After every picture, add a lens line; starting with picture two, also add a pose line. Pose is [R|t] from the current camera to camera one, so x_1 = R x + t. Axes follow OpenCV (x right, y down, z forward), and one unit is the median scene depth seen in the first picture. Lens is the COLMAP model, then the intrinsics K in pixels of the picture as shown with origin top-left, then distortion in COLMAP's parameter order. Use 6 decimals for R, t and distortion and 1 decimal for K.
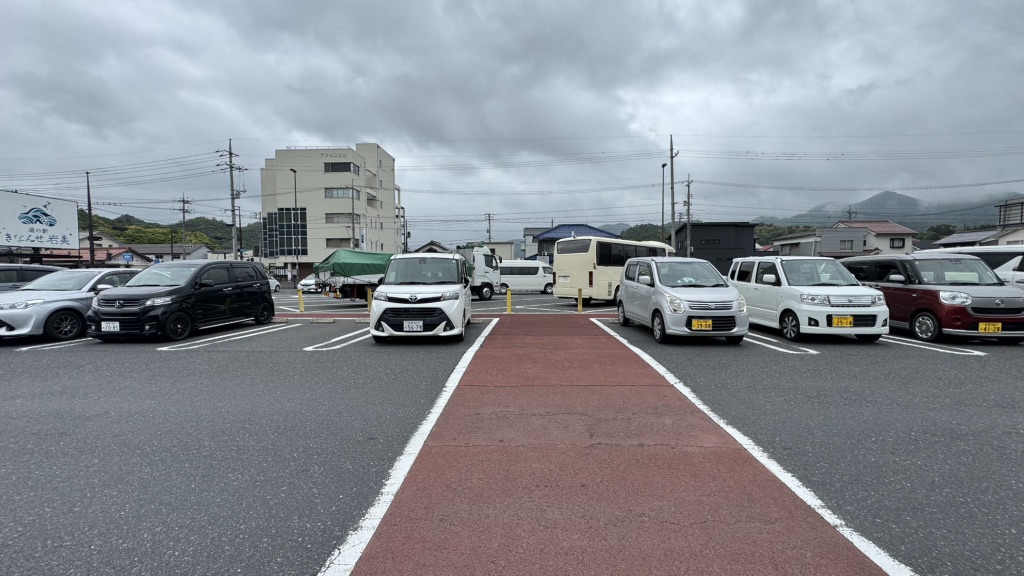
lens RADIAL K [[406.5, 0, 515.6], [0, 406.5, 292.2], [0, 0, 1]] dist [-0.001666, -0.000045]
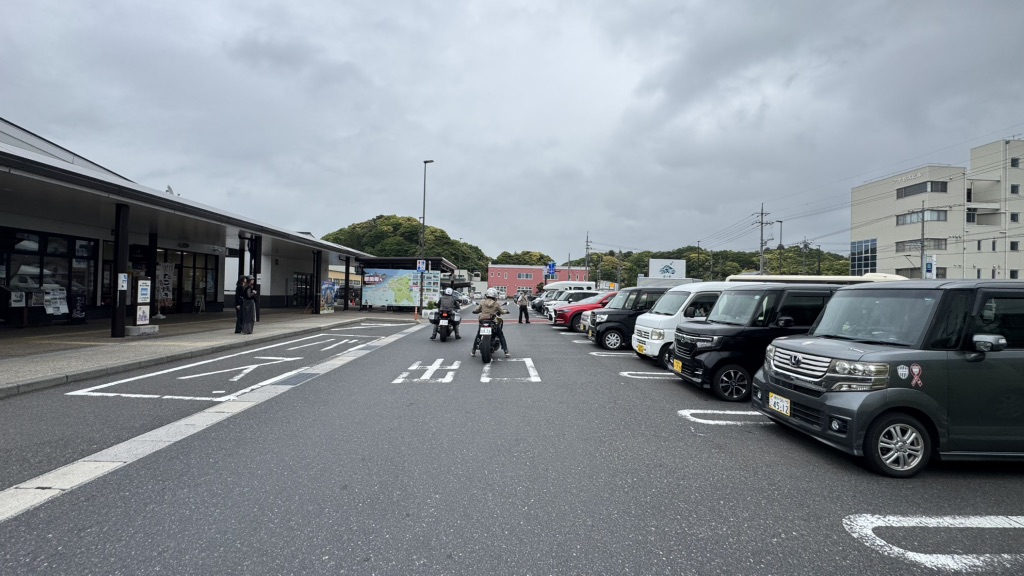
lens RADIAL K [[406.5, 0, 507.9], [0, 406.5, 287.8], [0, 0, 1]] dist [-0.001666, -0.000045]
pose [[0.070773, -0.007046, -0.997468, 1.303291], [-0.079515, 0.996753, -0.012683, -0.019523], [0.994318, 0.080212, 0.069983, 0.168651]]
